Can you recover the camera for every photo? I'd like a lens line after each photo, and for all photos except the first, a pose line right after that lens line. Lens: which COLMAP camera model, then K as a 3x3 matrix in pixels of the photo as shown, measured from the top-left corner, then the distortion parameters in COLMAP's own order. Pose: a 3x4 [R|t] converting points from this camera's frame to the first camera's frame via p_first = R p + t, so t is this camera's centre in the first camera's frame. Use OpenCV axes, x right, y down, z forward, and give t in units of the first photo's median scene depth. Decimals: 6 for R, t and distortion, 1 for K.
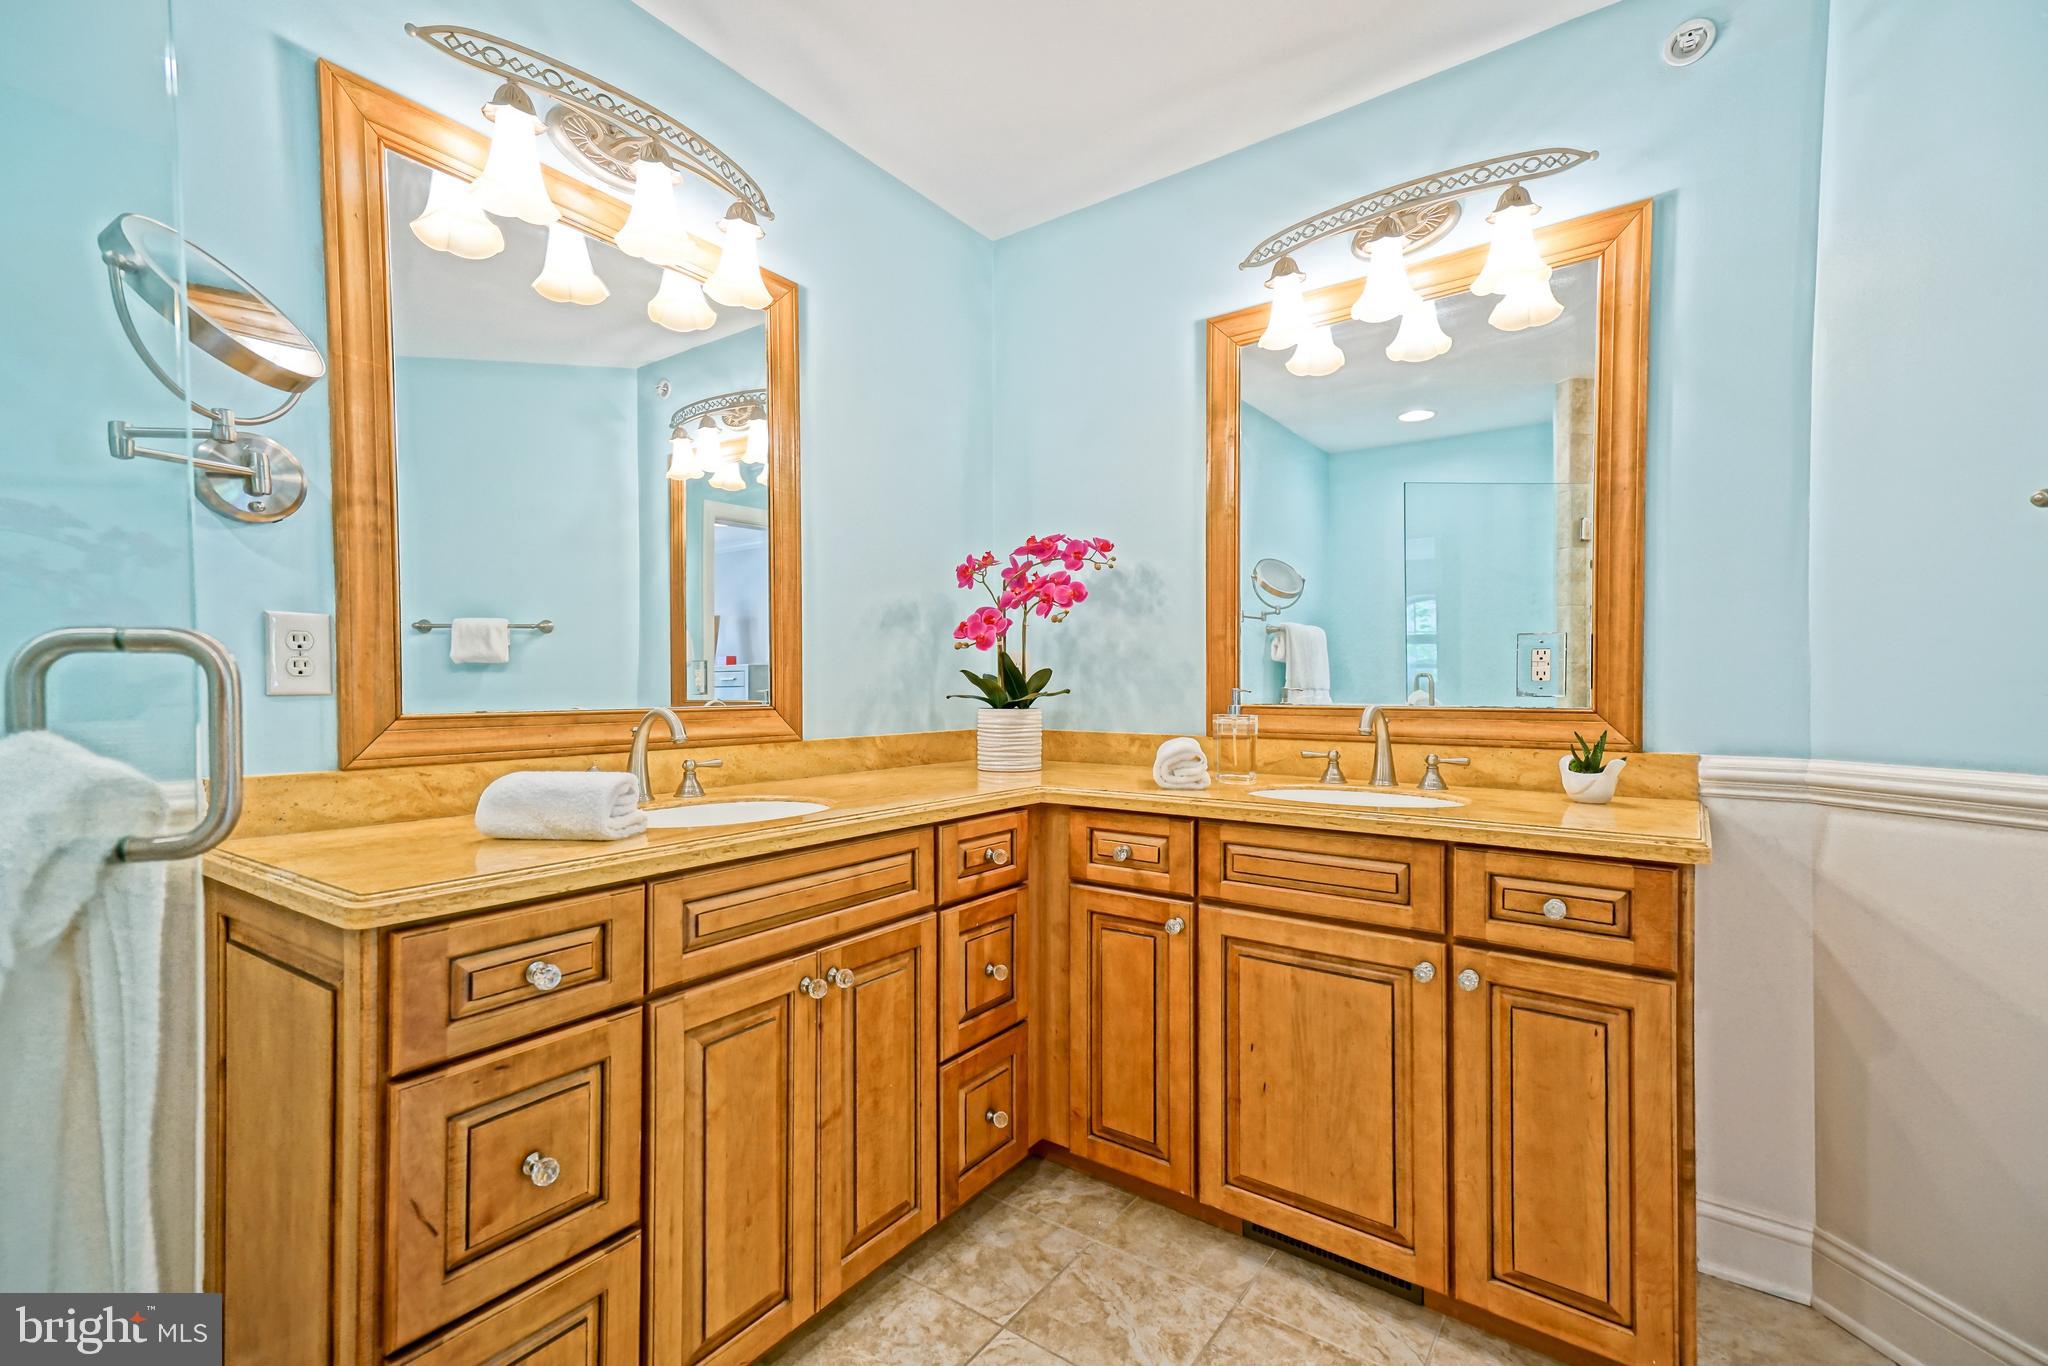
lens RADIAL K [[921.8, 0, 1026.9], [0, 921.8, 651.3], [0, 0, 1]] dist [0.055797, 0.000082]
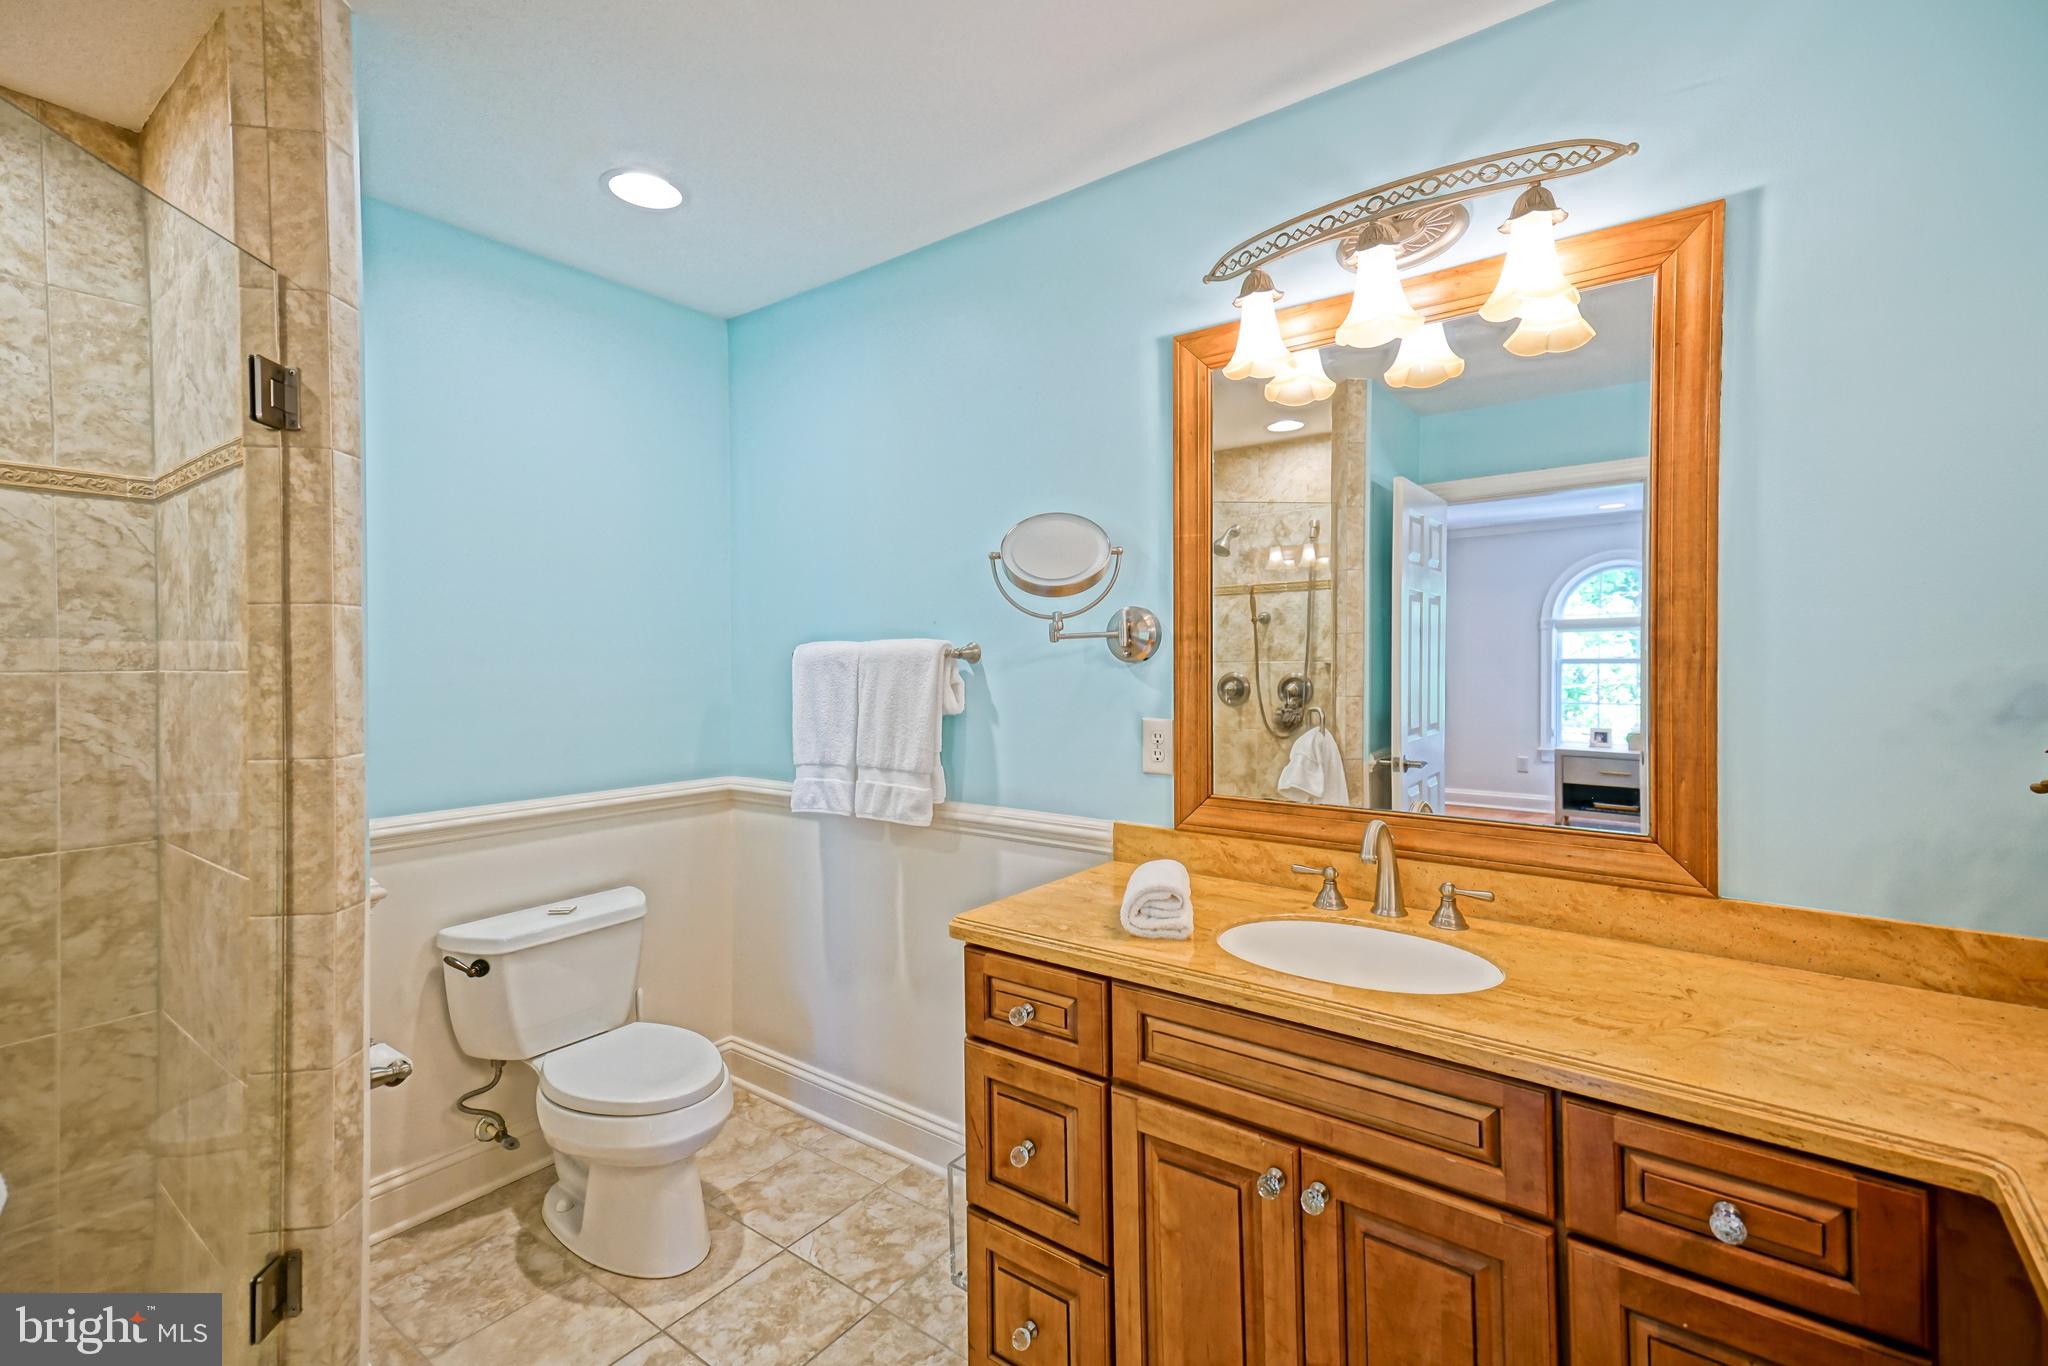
lens RADIAL K [[901.9, 0, 1029.3], [0, 901.9, 631.7], [0, 0, 1]] dist [0.028503, -0.000044]
pose [[-0.022892, -0.025810, -0.999405, 0.627759], [0.038636, 0.998897, -0.026682, -0.139163], [0.998991, -0.039223, -0.021869, 0.788393]]
